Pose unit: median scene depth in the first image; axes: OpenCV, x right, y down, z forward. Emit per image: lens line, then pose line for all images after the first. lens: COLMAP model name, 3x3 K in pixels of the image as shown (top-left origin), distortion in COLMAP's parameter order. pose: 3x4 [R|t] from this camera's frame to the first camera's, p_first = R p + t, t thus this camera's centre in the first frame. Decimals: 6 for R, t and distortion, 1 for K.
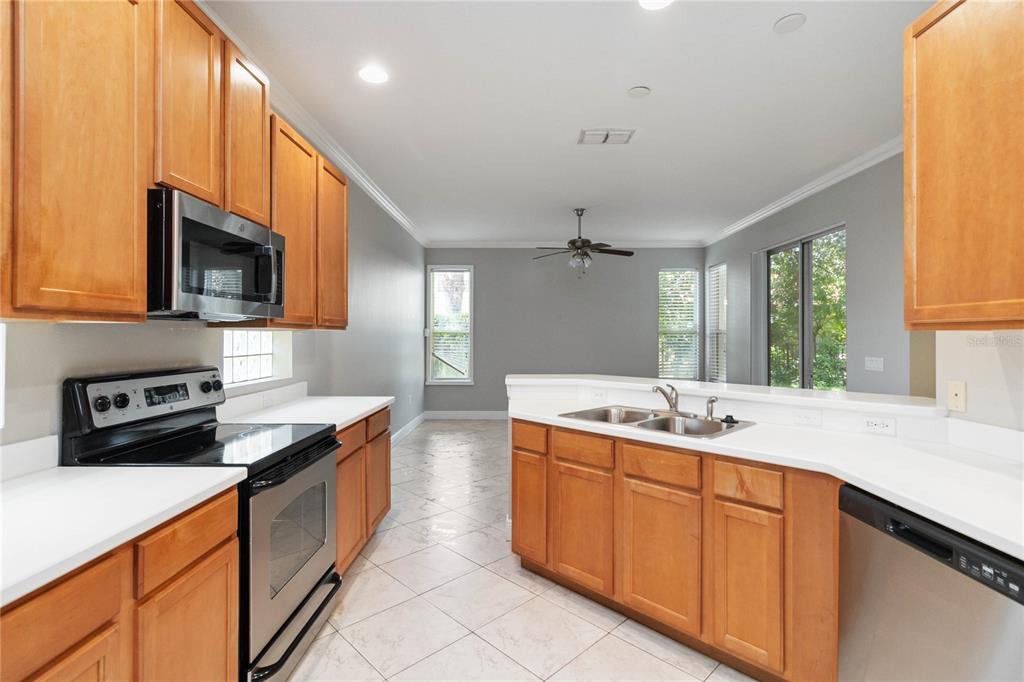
lens RADIAL K [[475.8, 0, 512.6], [0, 475.8, 335.1], [0, 0, 1]] dist [-0.000023, -0.000222]
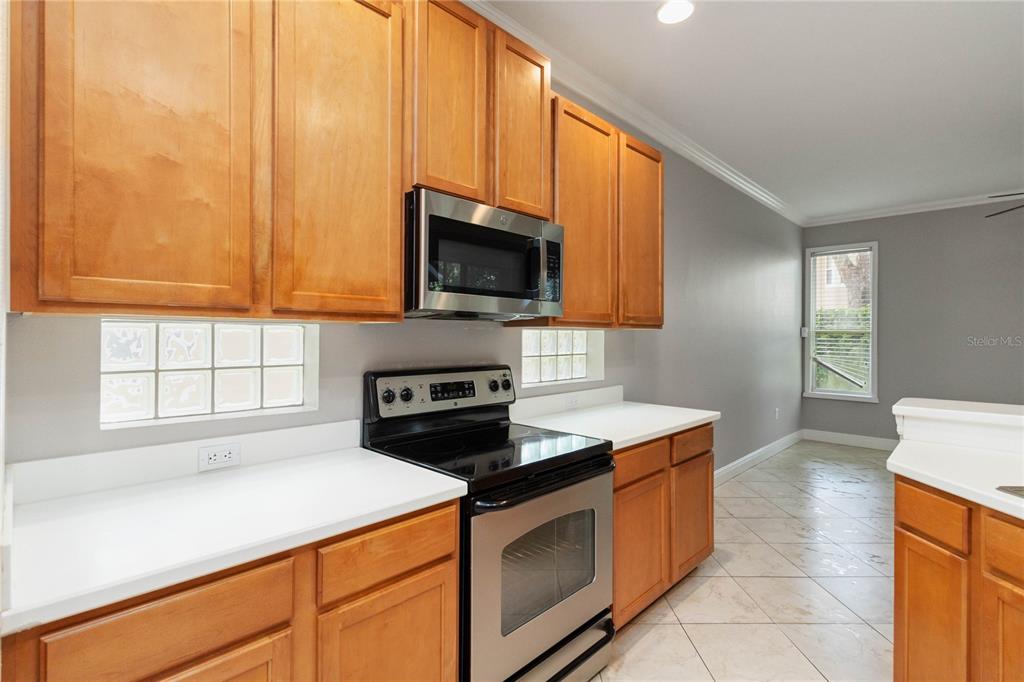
lens RADIAL K [[475.8, 0, 512.6], [0, 475.8, 335.1], [0, 0, 1]] dist [-0.000023, -0.000222]
pose [[0.721129, 0.001649, -0.692798, 0.080604], [-0.001949, 0.999998, 0.000352, 0.000810], [0.692798, 0.001097, 0.721131, 0.277834]]
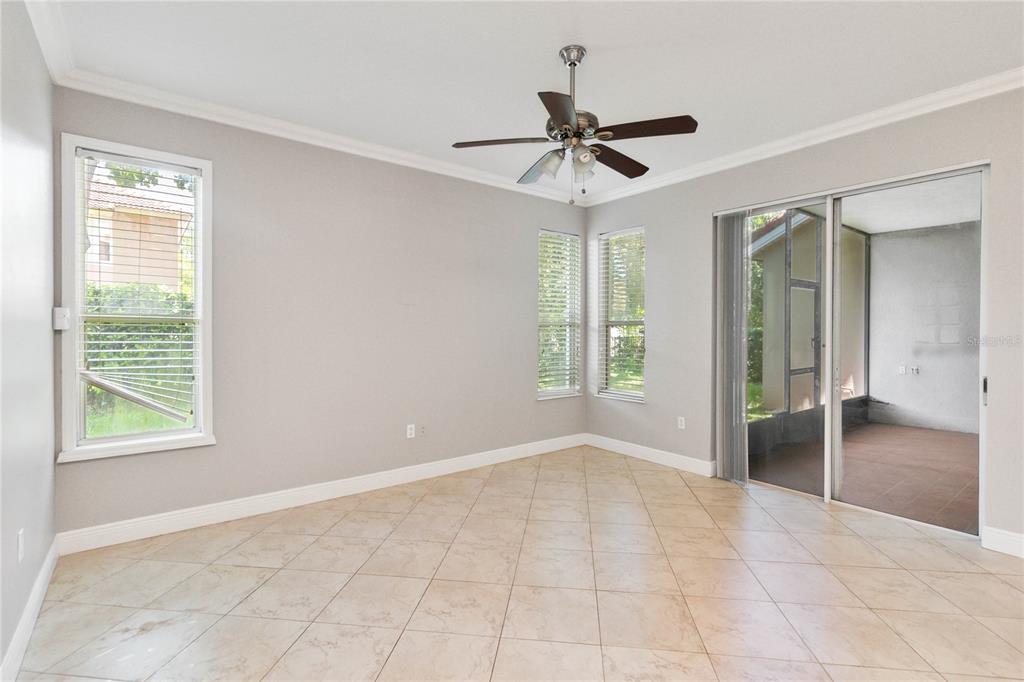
lens RADIAL K [[469.8, 0, 508.2], [0, 469.8, 337.8], [0, 0, 1]] dist [-0.022435, 0.000091]
pose [[0.773523, -0.007265, 0.633726, -0.525230], [-0.000759, 0.999923, 0.012390, 0.017881], [-0.633767, -0.010065, 0.773458, 1.939430]]
